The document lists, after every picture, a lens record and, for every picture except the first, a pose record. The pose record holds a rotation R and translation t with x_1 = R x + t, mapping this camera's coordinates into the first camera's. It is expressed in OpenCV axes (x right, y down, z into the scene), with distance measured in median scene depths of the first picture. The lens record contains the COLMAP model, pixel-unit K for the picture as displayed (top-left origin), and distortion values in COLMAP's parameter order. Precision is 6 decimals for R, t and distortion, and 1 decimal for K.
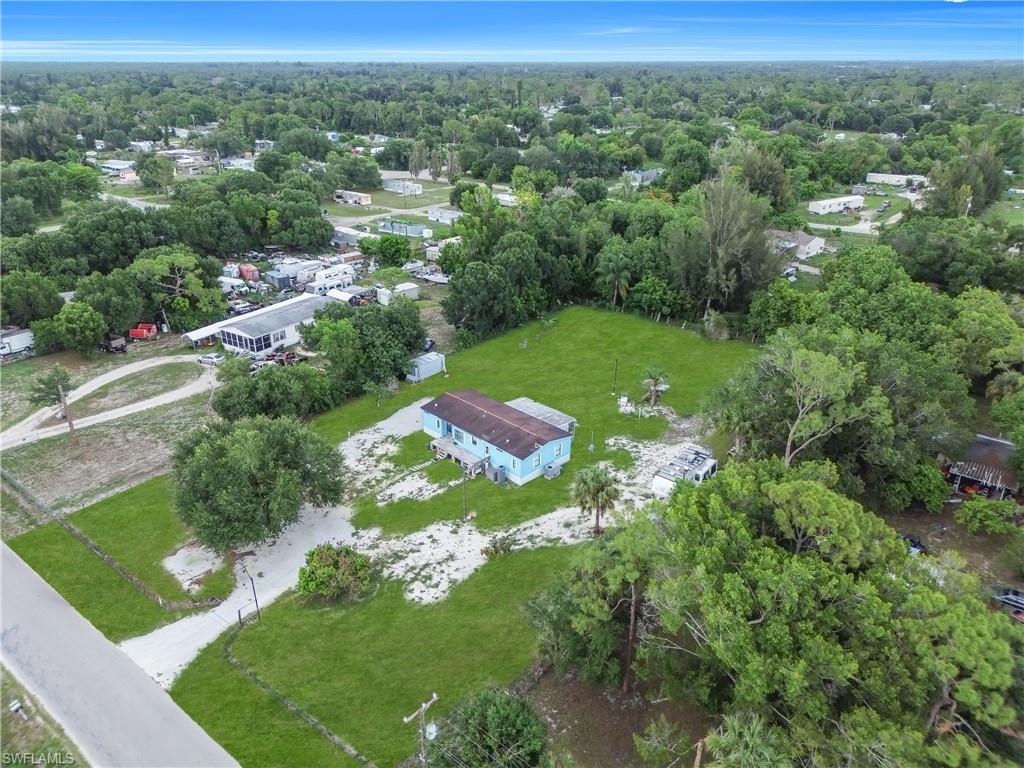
lens RADIAL K [[718.1, 0, 511.2], [0, 718.1, 377.7], [0, 0, 1]] dist [0.040515, -0.040528]
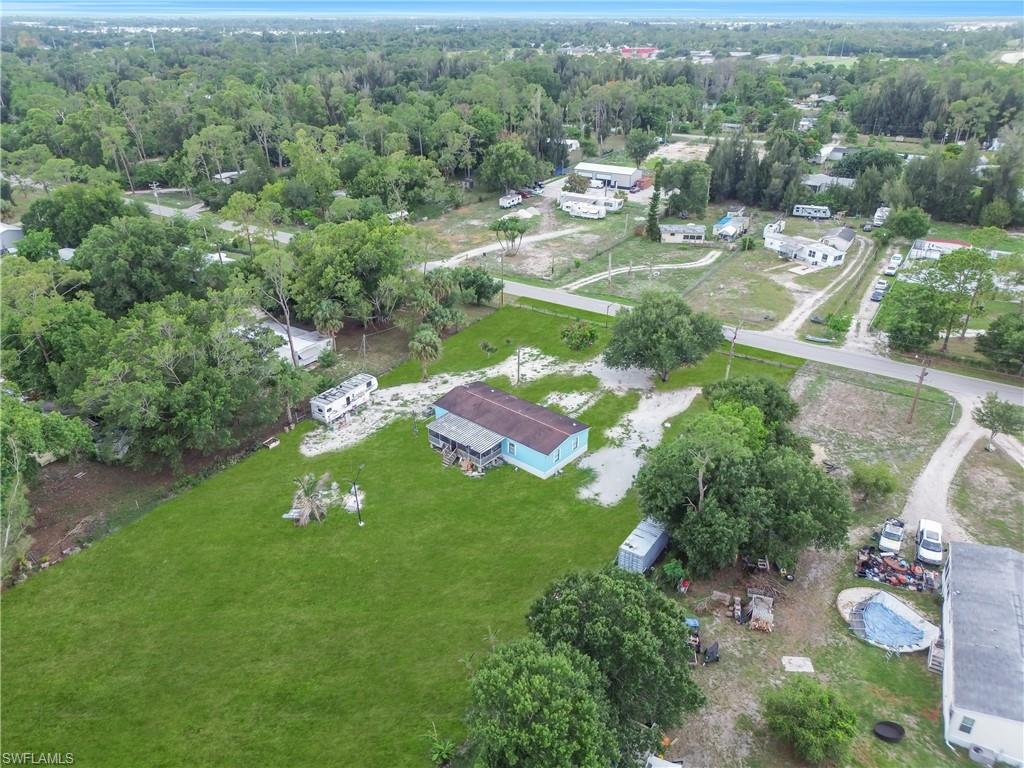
lens RADIAL K [[718.1, 0, 511.1], [0, 718.1, 383.6], [0, 0, 1]] dist [0.040515, -0.040528]
pose [[-0.996072, 0.040528, -0.078730, 0.044430], [-0.034864, 0.637802, 0.769410, -0.646475], [0.081397, 0.769133, -0.633884, 1.398495]]
